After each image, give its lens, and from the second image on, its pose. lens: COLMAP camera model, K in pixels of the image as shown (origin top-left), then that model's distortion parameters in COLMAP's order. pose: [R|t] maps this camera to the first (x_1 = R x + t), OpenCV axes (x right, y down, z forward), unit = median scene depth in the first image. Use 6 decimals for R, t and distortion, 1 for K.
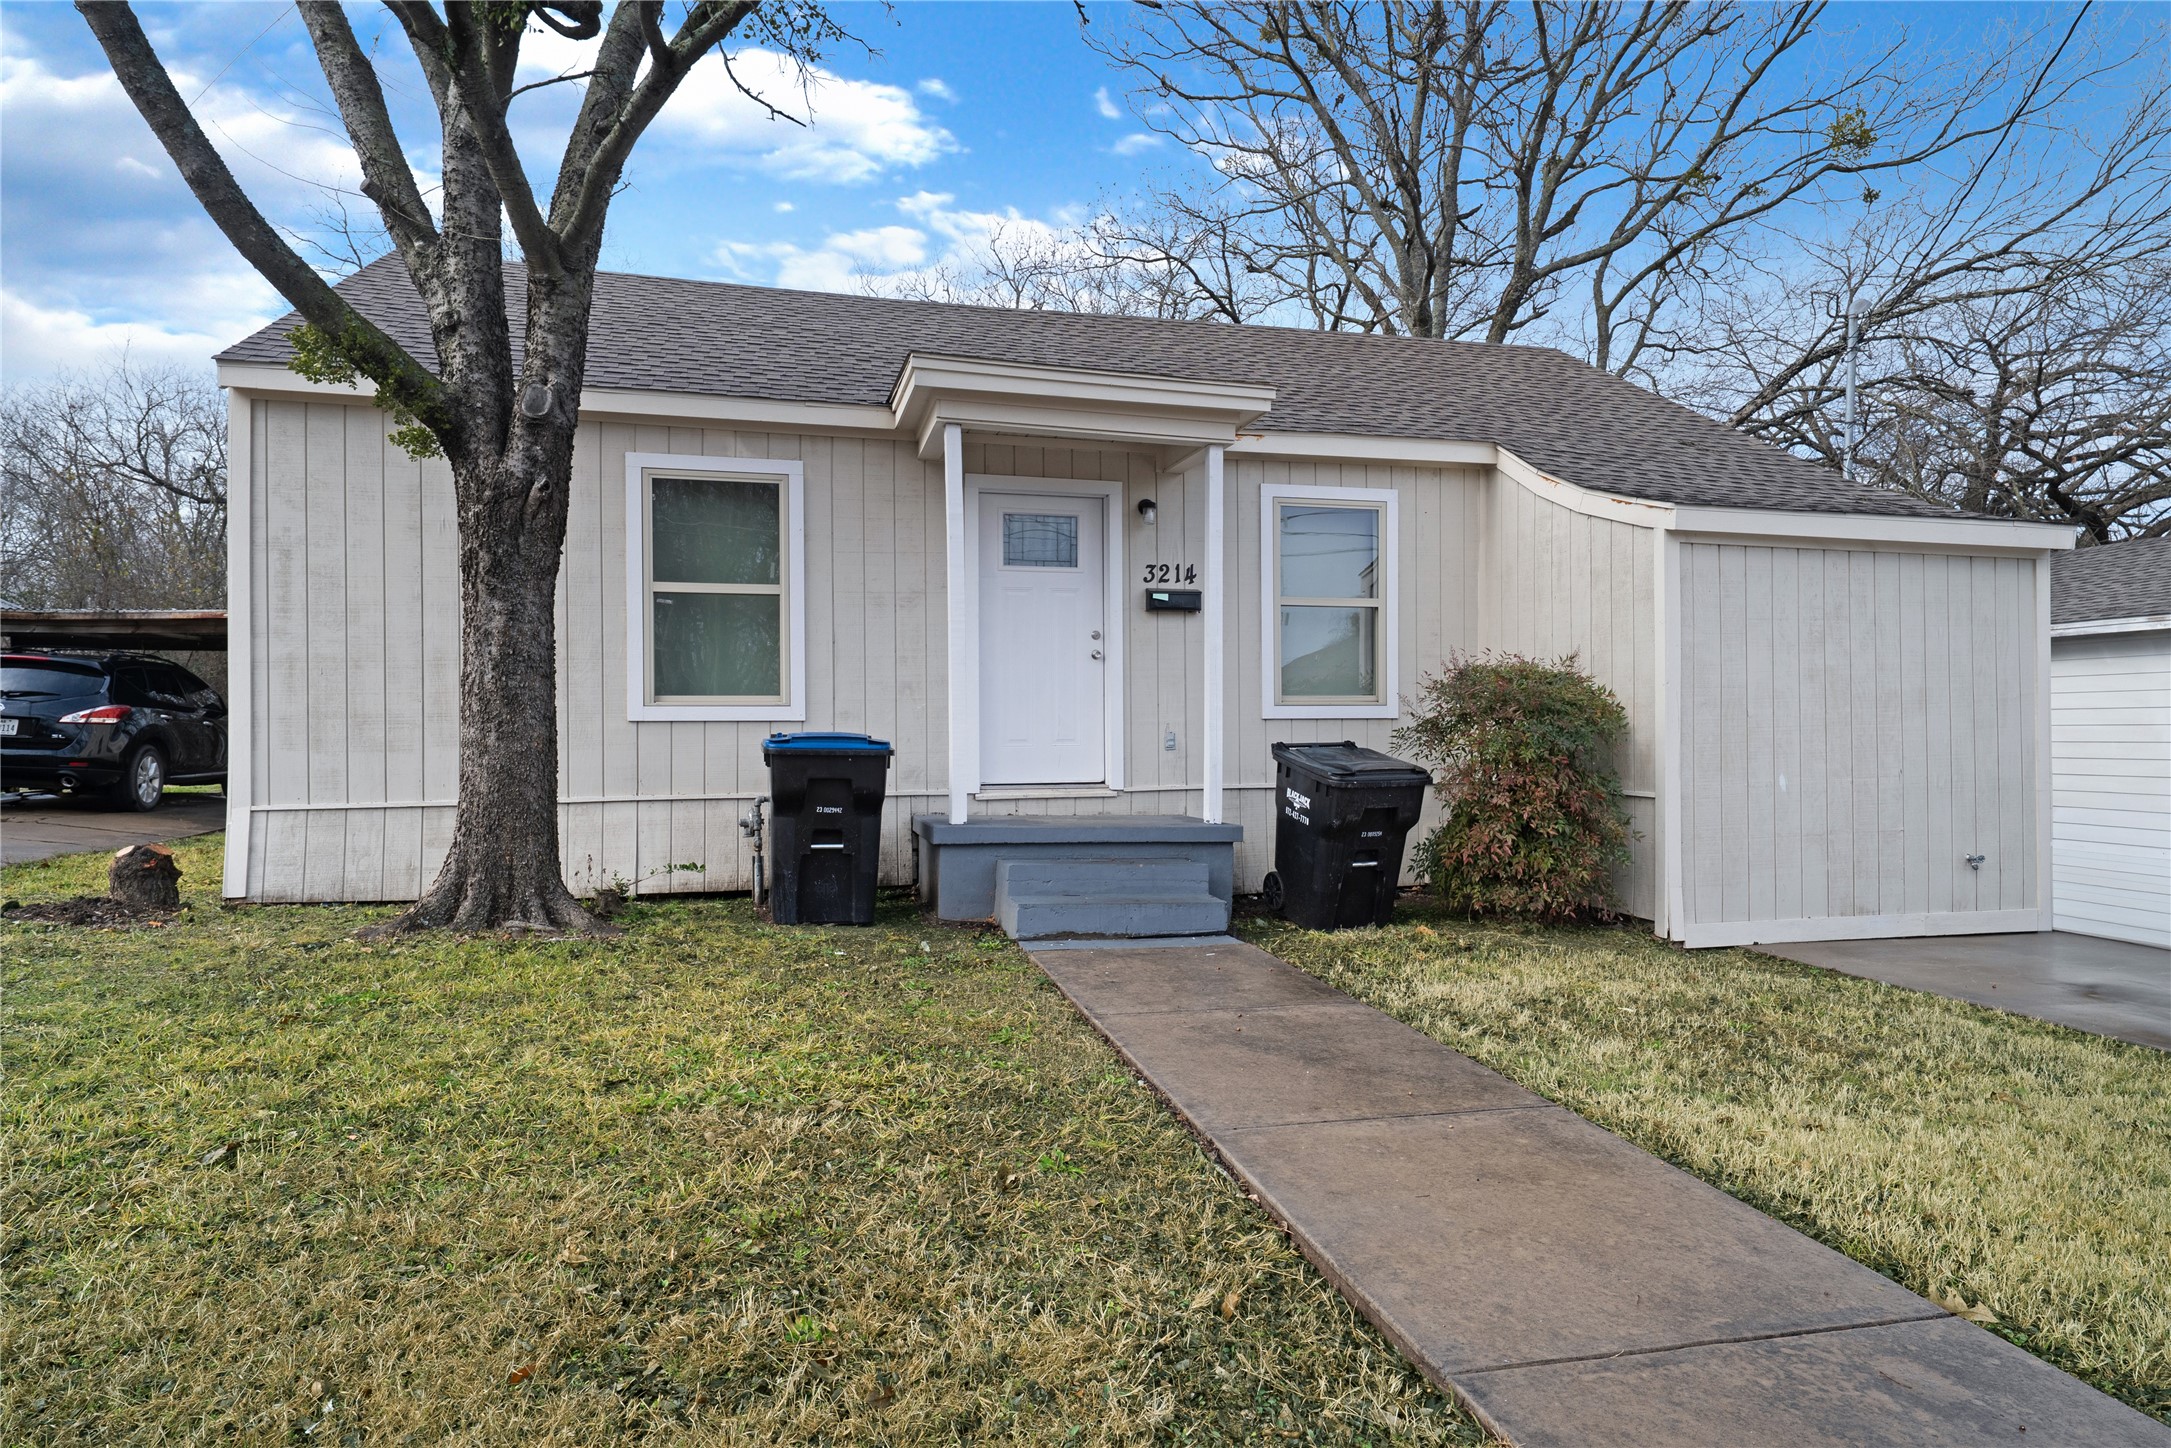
lens RADIAL K [[1193.9, 0, 1096.4], [0, 1193.9, 728.4], [0, 0, 1]] dist [0.007562, -0.000448]
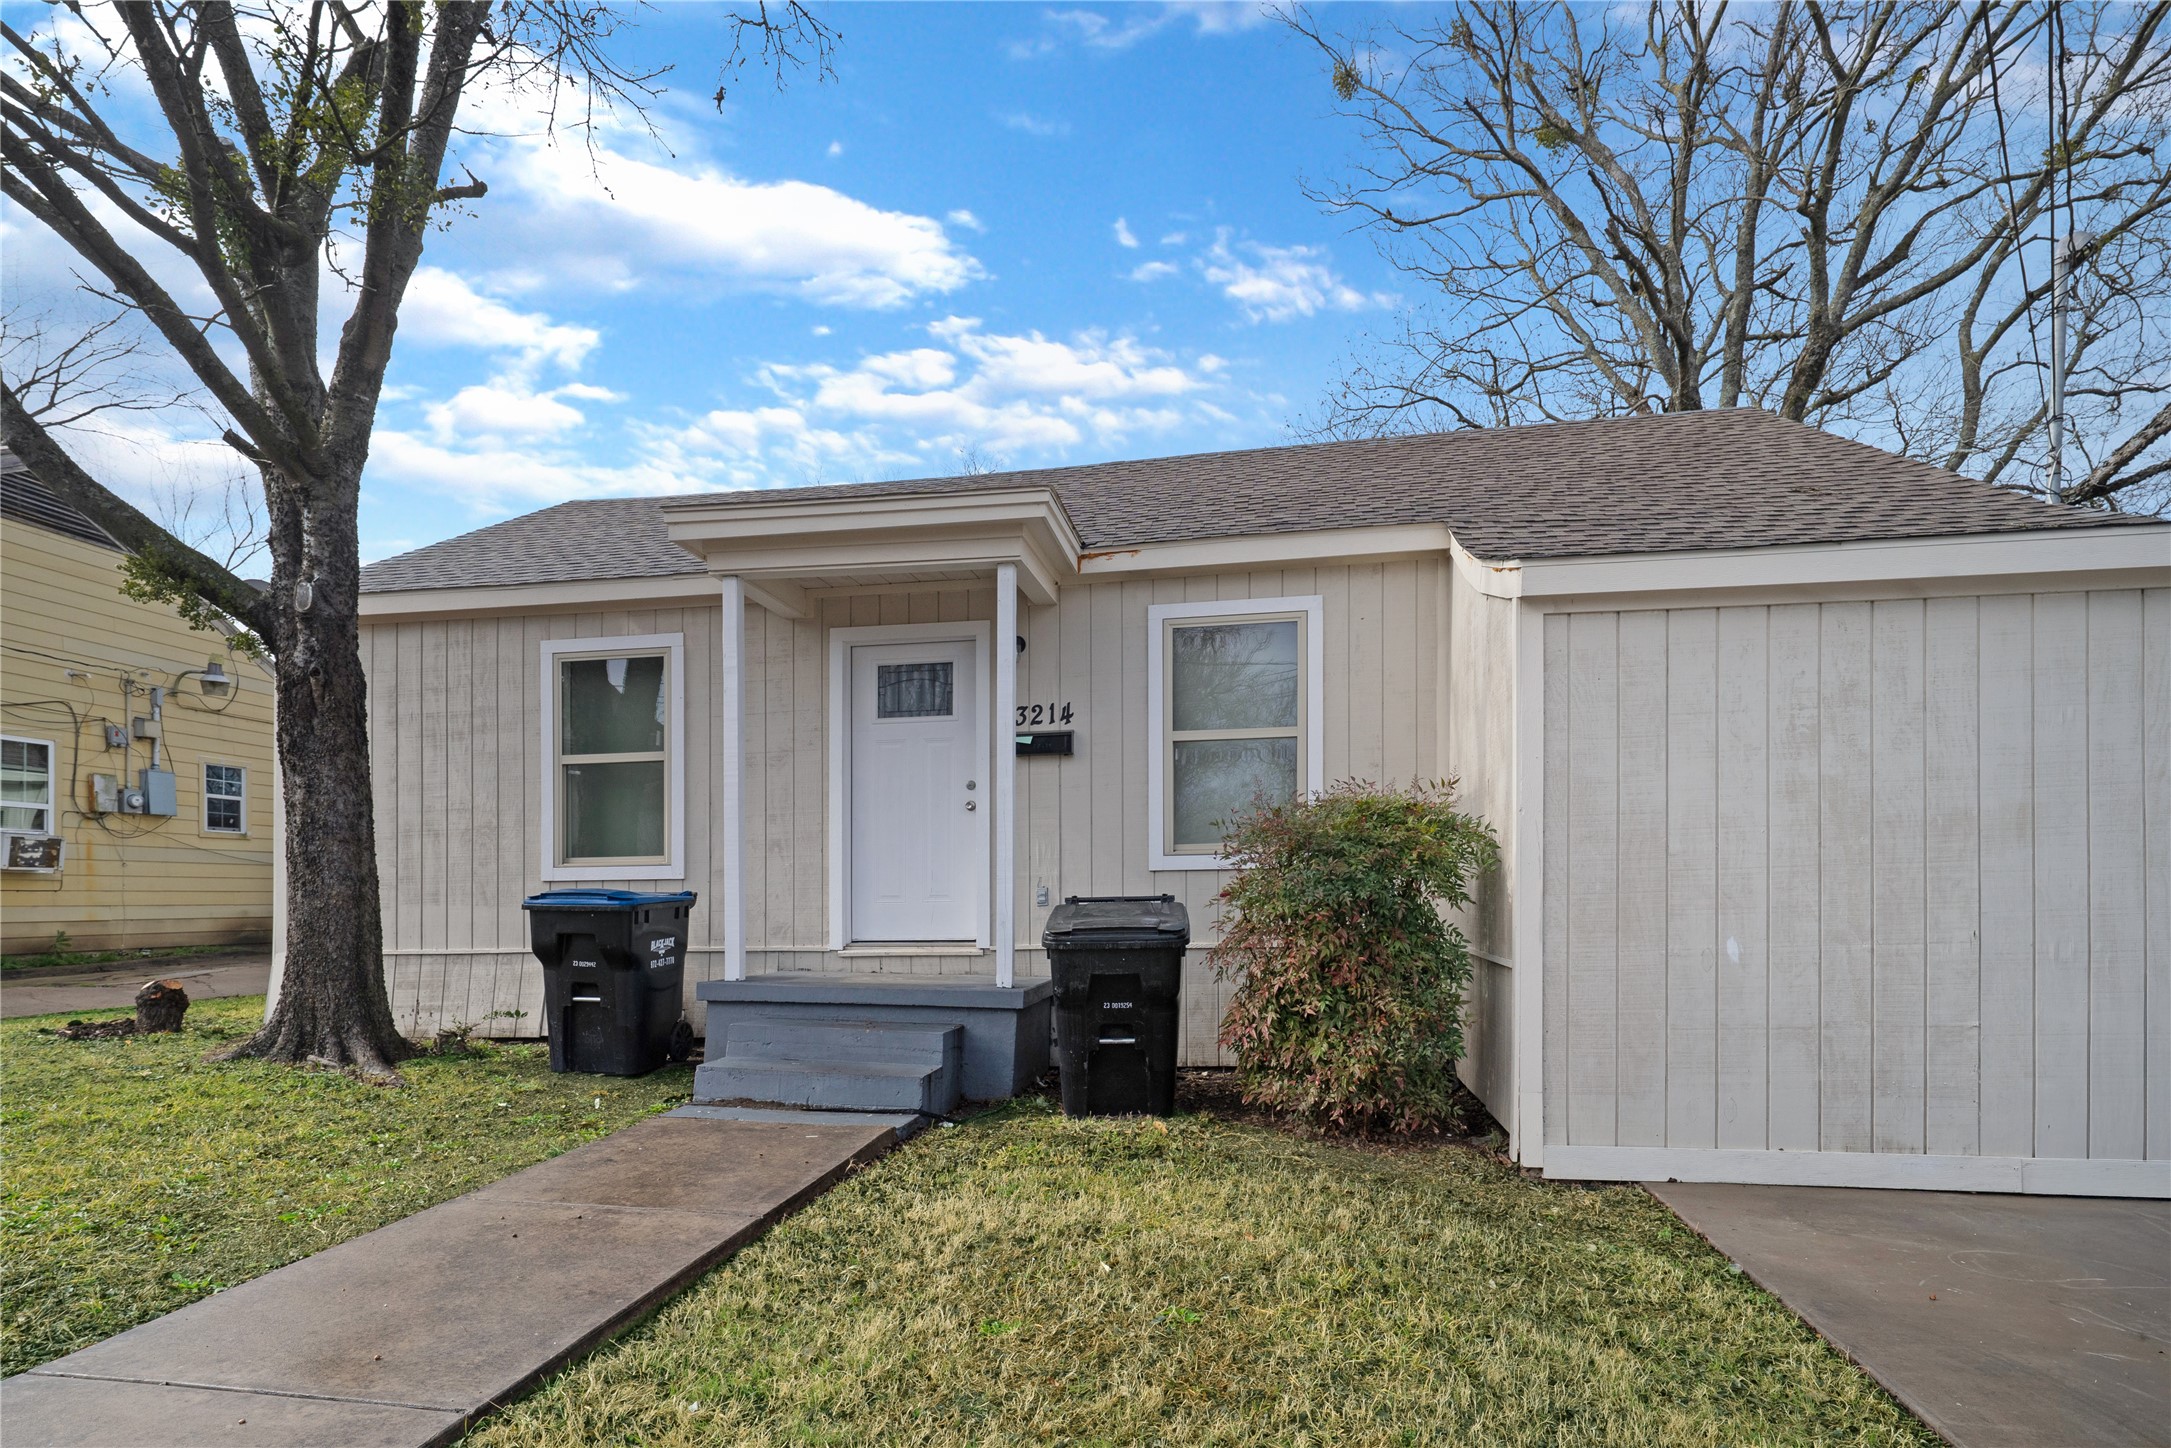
lens RADIAL K [[1060.2, 0, 1077.4], [0, 1060.2, 912.5], [0, 0, 1]] dist [-0.004282, 0.002679]
pose [[0.915708, -0.000503, -0.401844, 0.470691], [0.009149, 0.999766, 0.019596, 0.008535], [0.401740, -0.021621, 0.915498, 0.292864]]
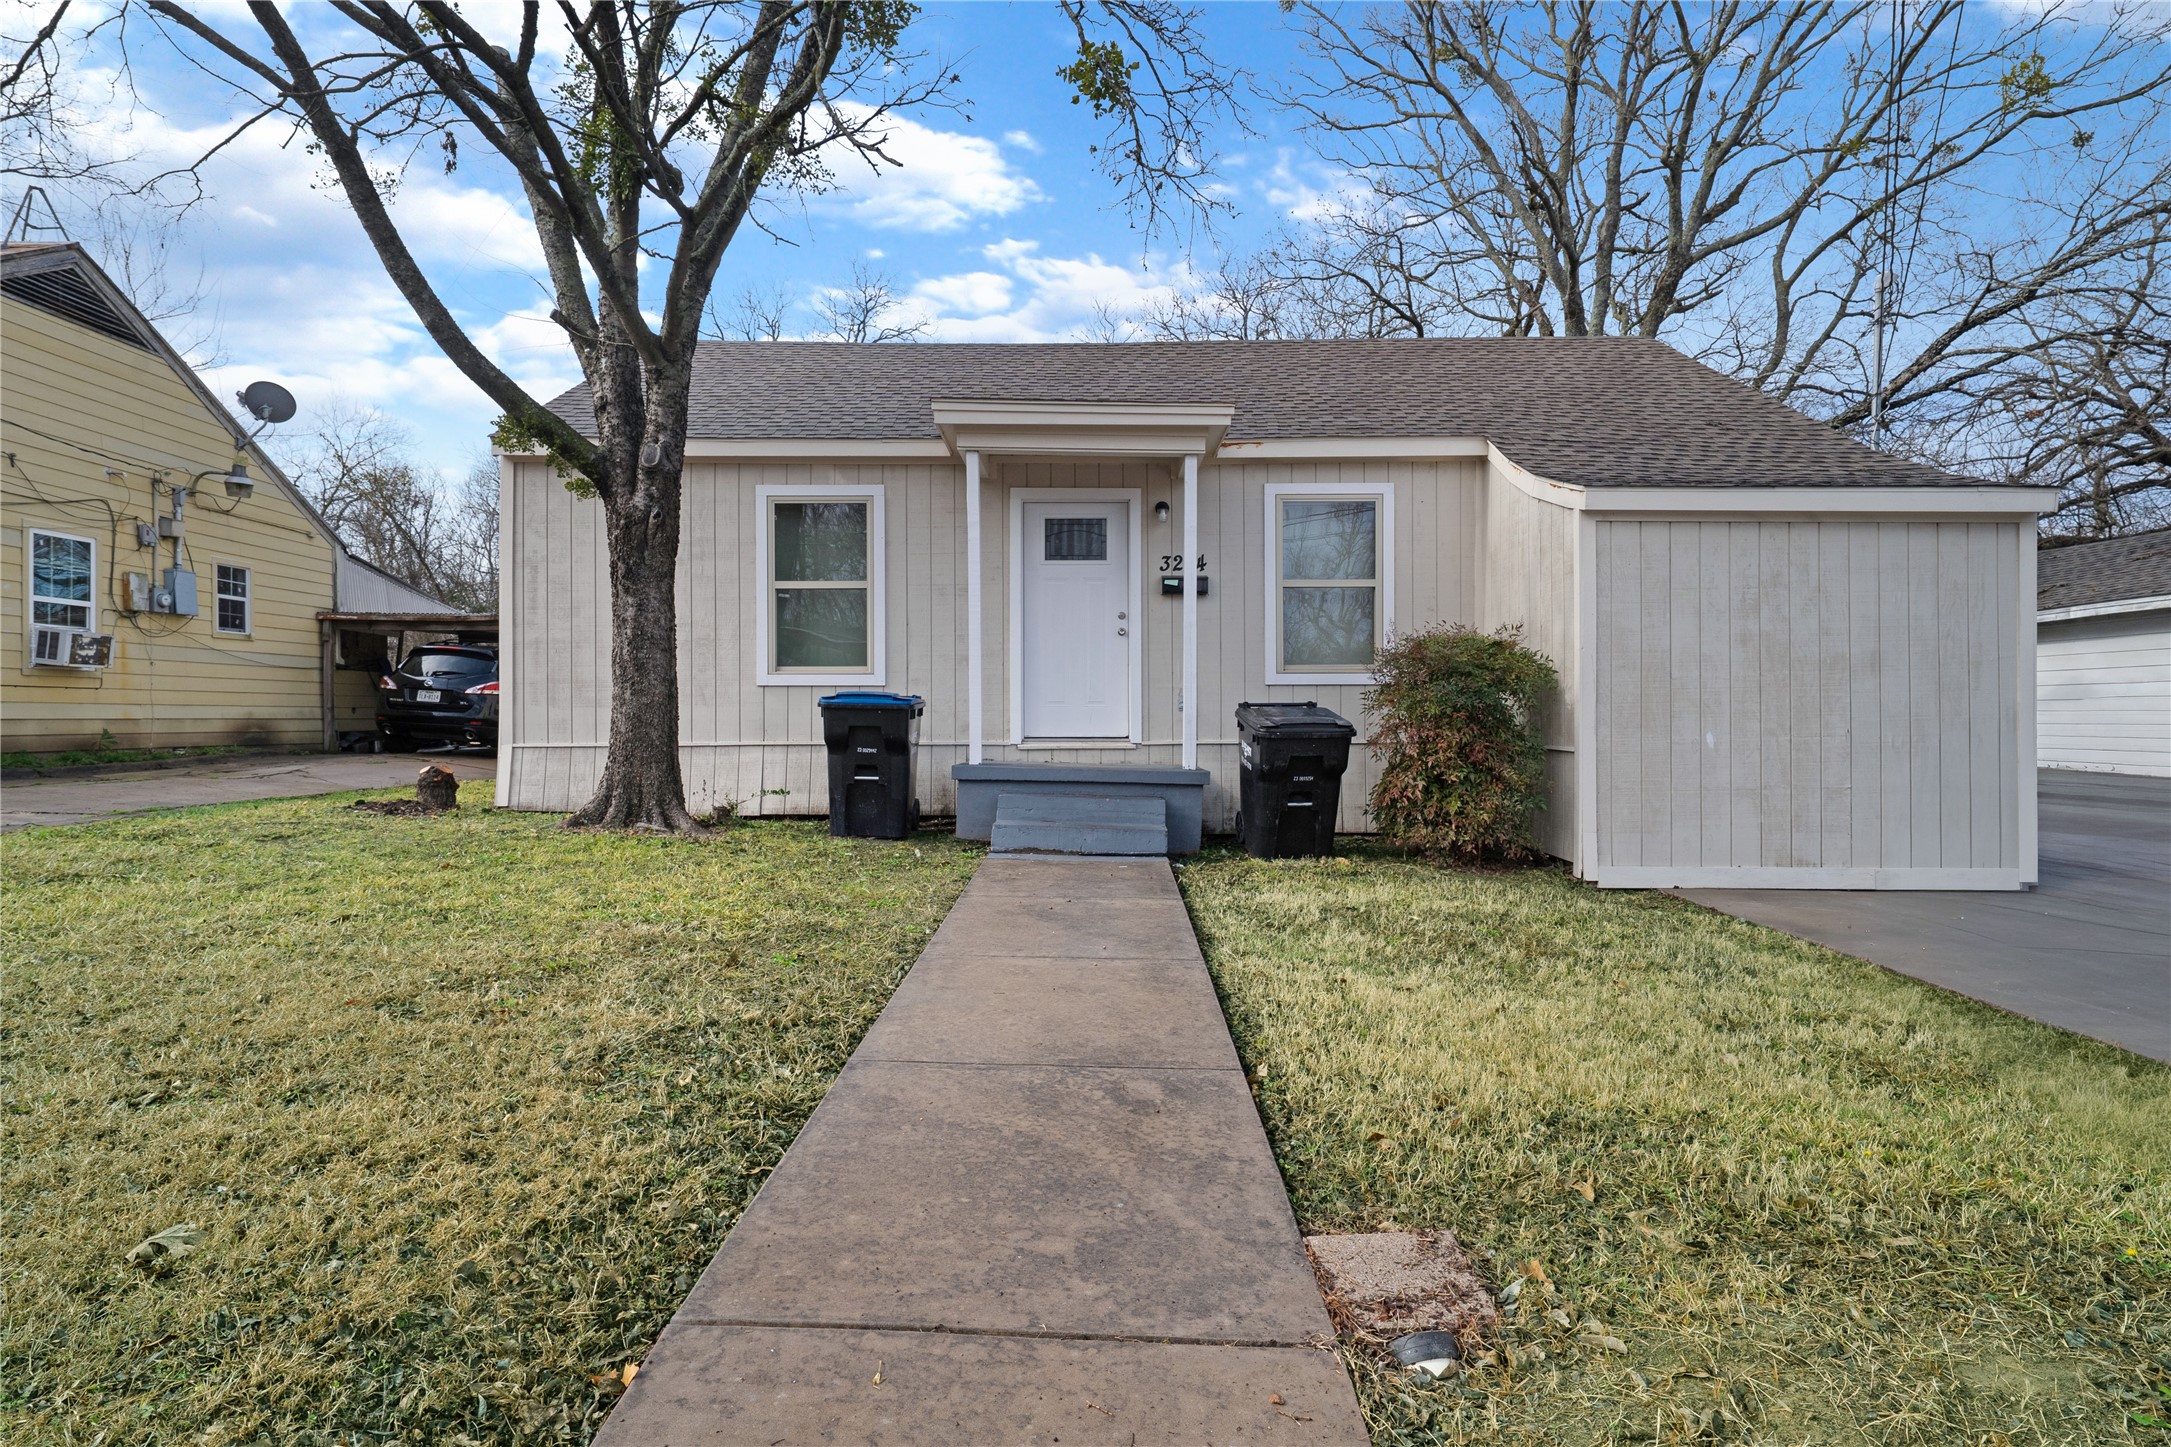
lens RADIAL K [[1094.3, 0, 1083.1], [0, 1094.3, 712.2], [0, 0, 1]] dist [0.002815, 0.001857]
pose [[0.967274, 0.004064, -0.253703, 0.276016], [-0.003655, 0.999991, 0.002084, 0.020134], [0.253709, -0.001088, 0.967280, -0.096252]]
